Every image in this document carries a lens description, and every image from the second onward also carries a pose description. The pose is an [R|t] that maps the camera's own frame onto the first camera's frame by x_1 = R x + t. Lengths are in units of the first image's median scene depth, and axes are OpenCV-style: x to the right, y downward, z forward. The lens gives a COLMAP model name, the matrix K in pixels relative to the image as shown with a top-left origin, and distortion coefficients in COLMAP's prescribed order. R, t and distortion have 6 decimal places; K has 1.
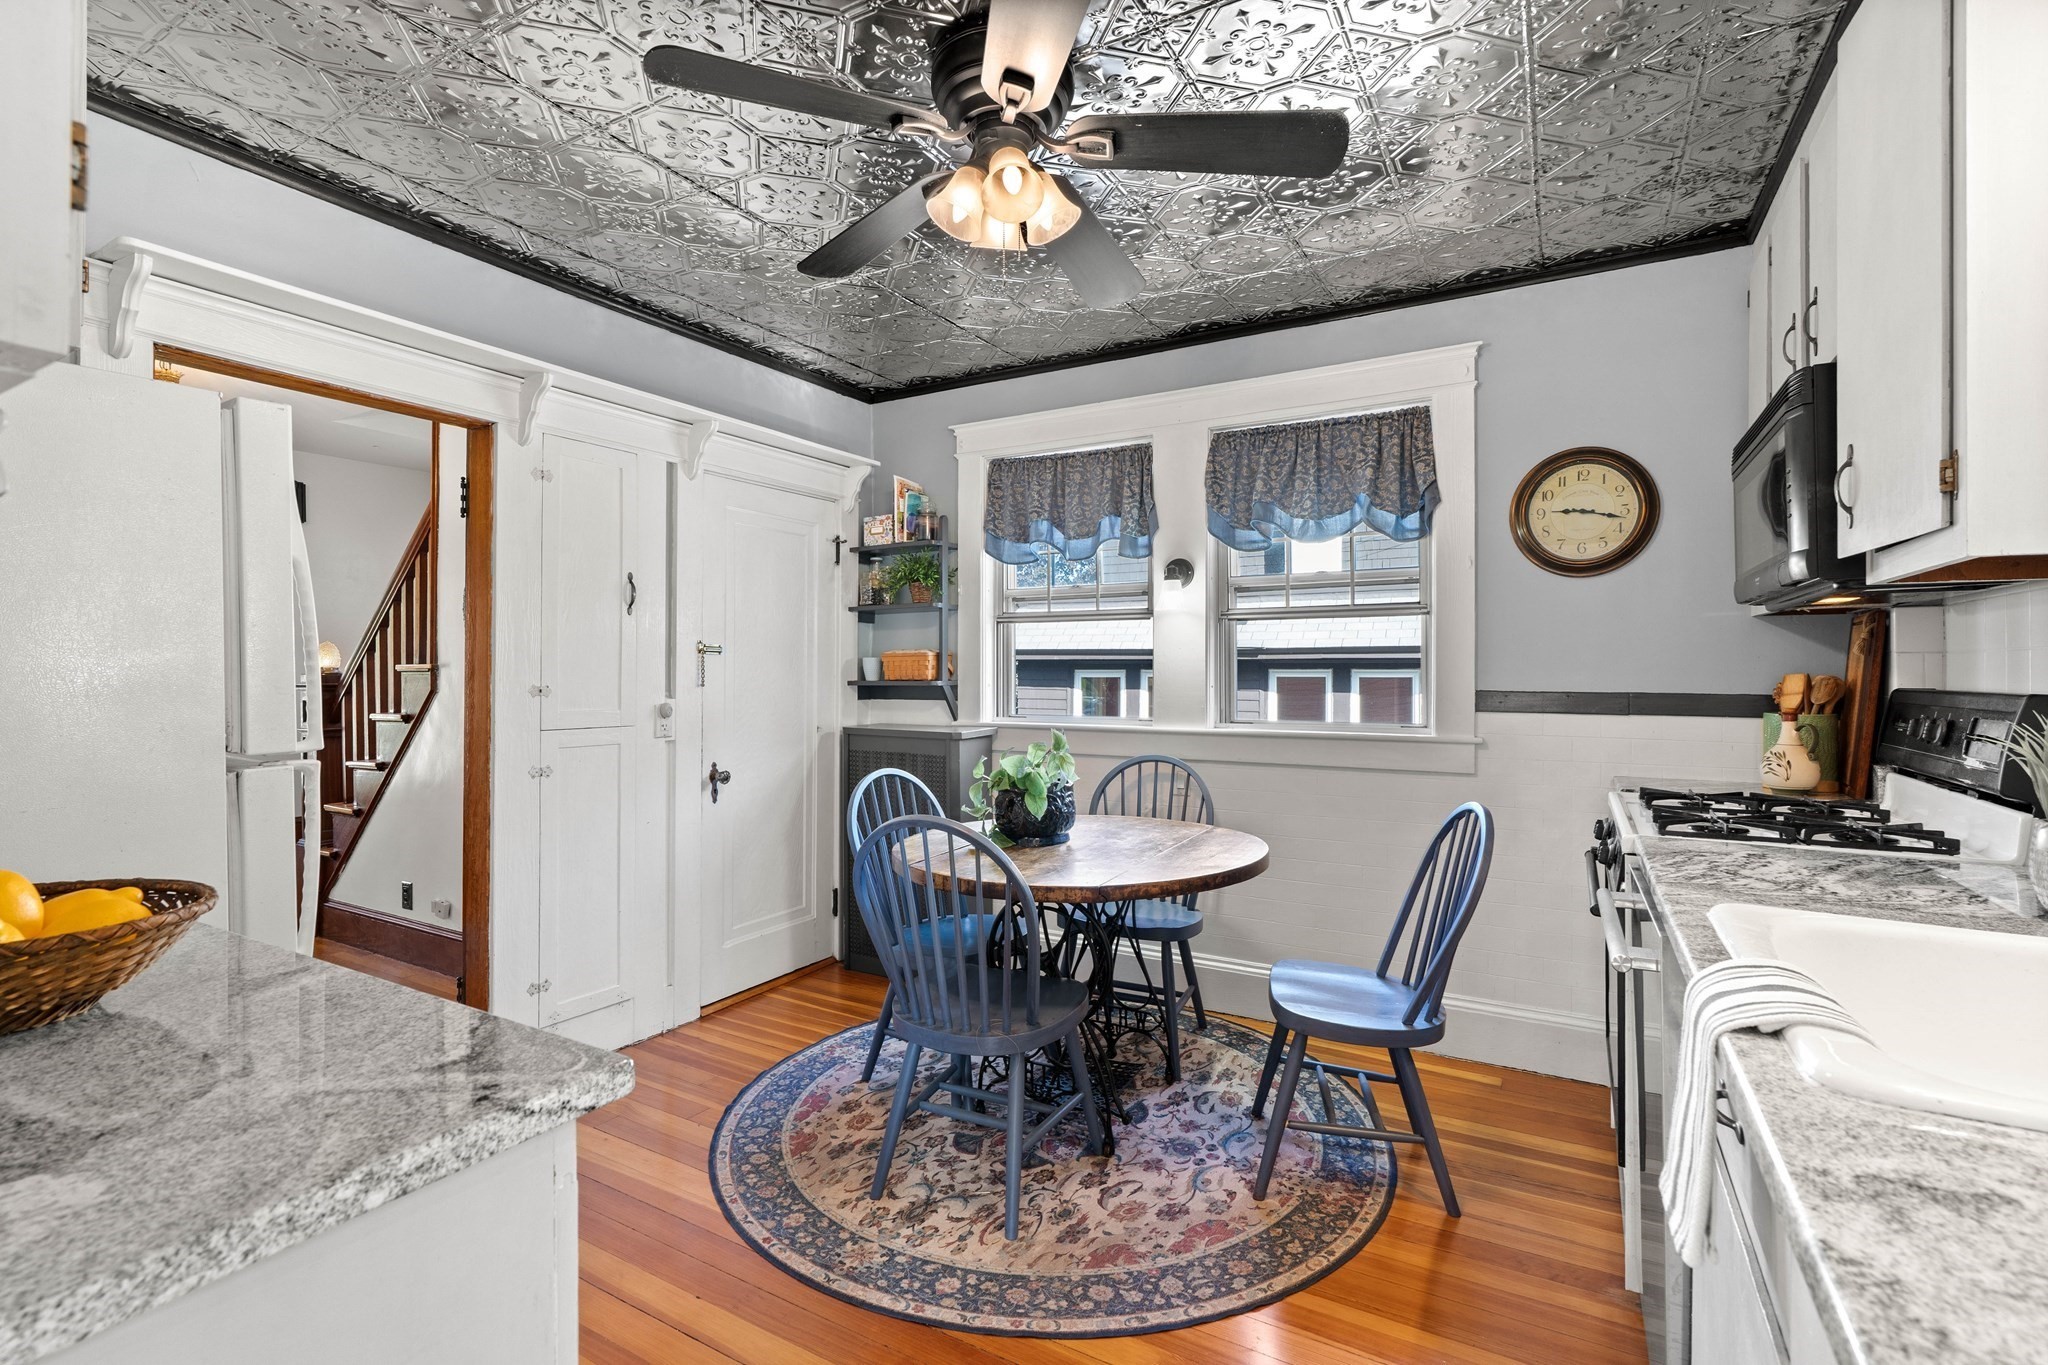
lens RADIAL K [[931.4, 0, 1024.7], [0, 931.4, 673.0], [0, 0, 1]] dist [-0.009965, 0.002930]
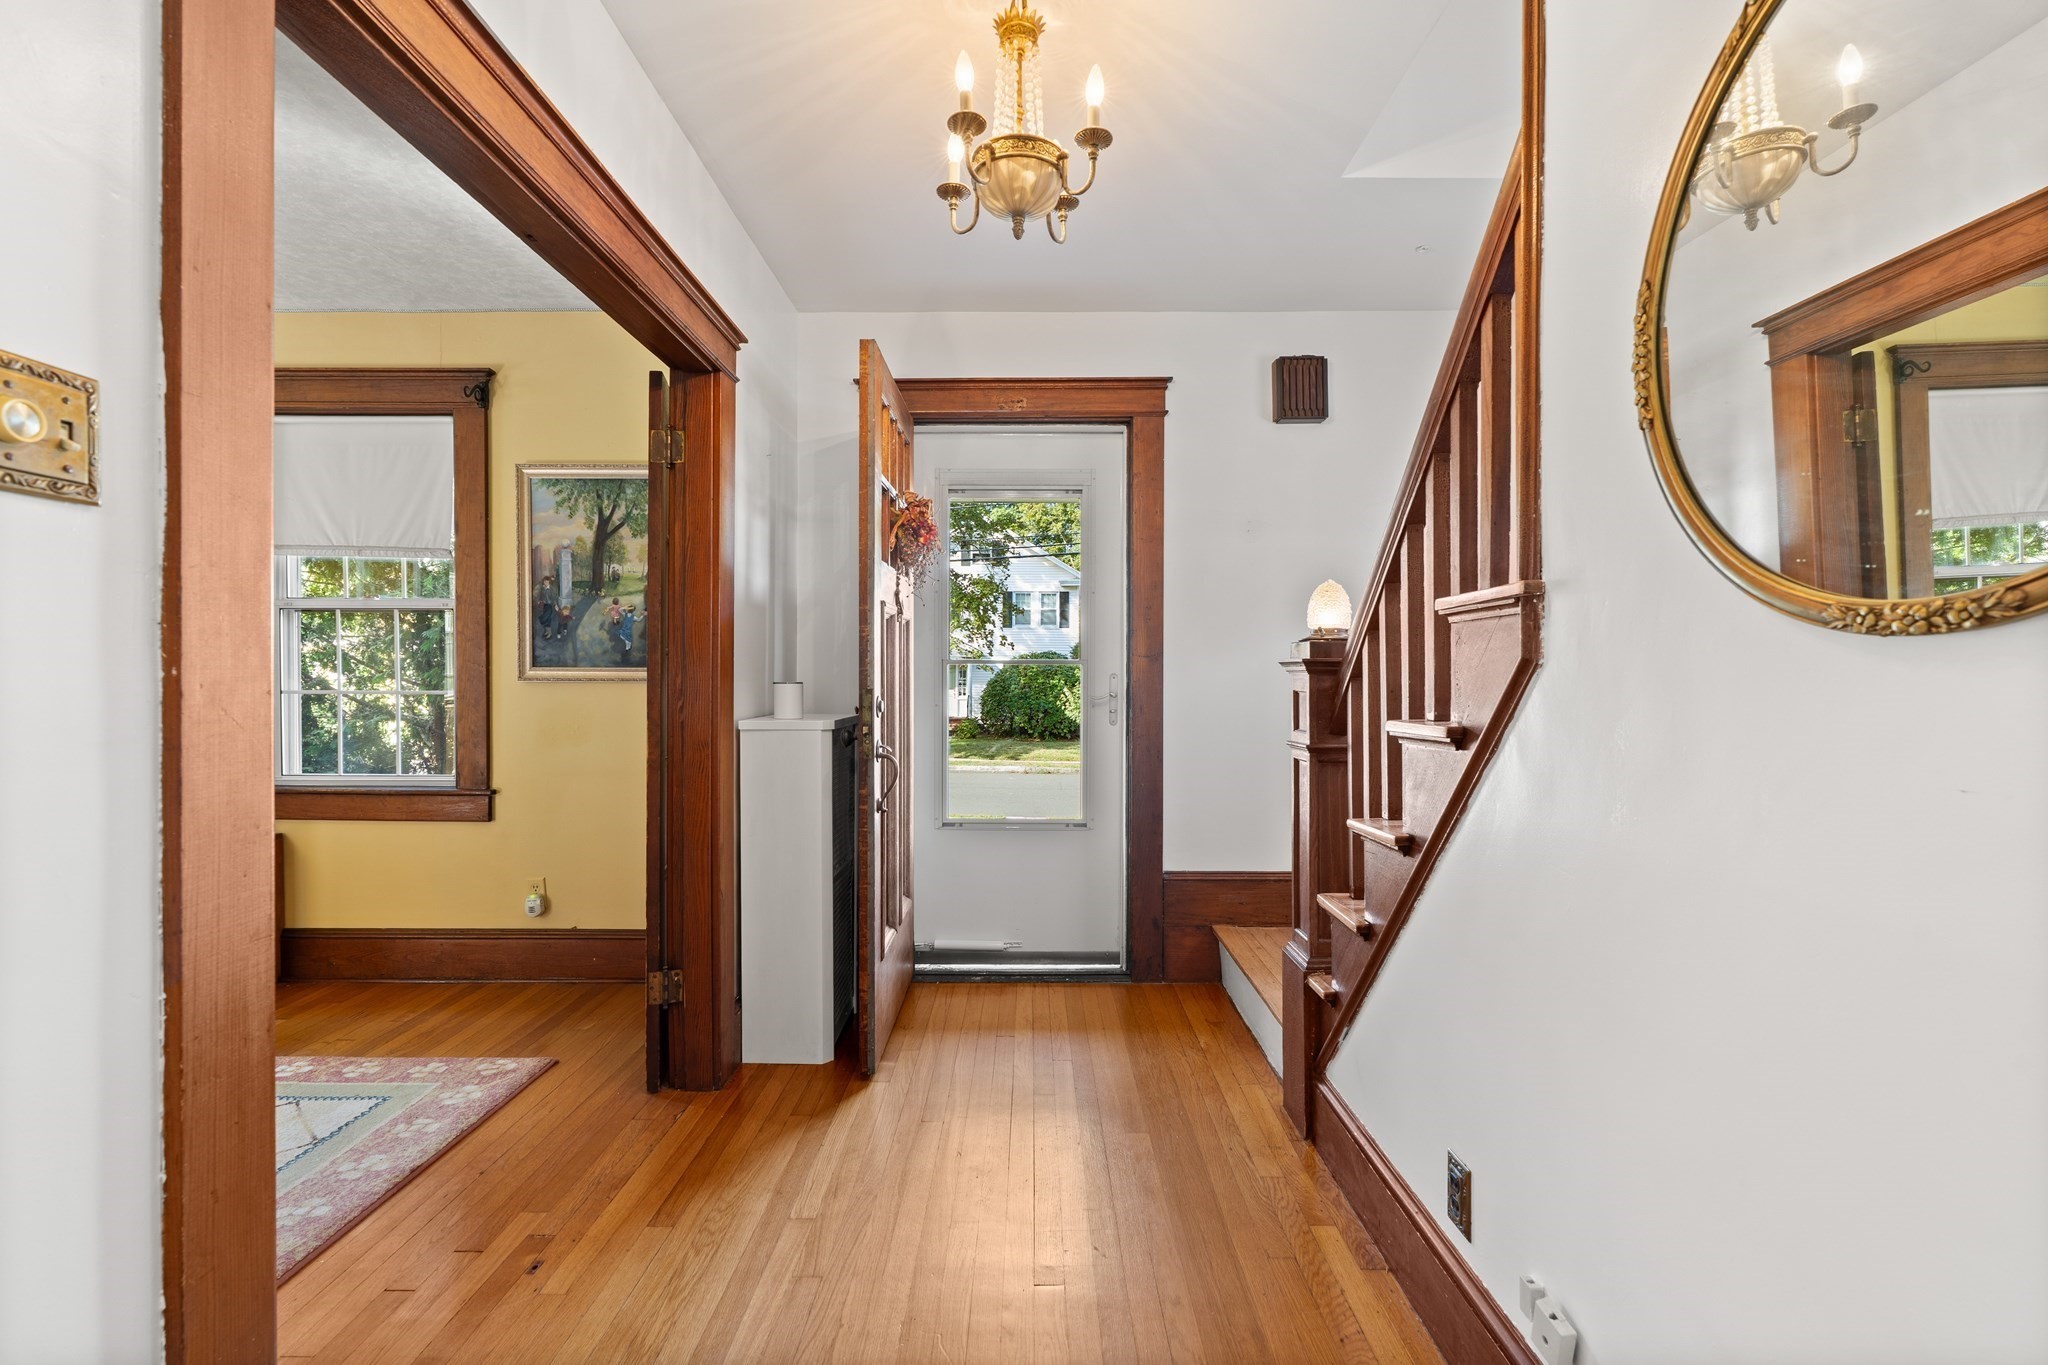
lens RADIAL K [[931.4, 0, 1030.5], [0, 931.4, 679.1], [0, 0, 1]] dist [-0.009965, 0.002930]
pose [[0.502911, -0.000013, -0.864338, -0.409530], [-0.003019, 0.999994, -0.001771, 0.025549], [0.864333, 0.003500, 0.502908, 0.631595]]
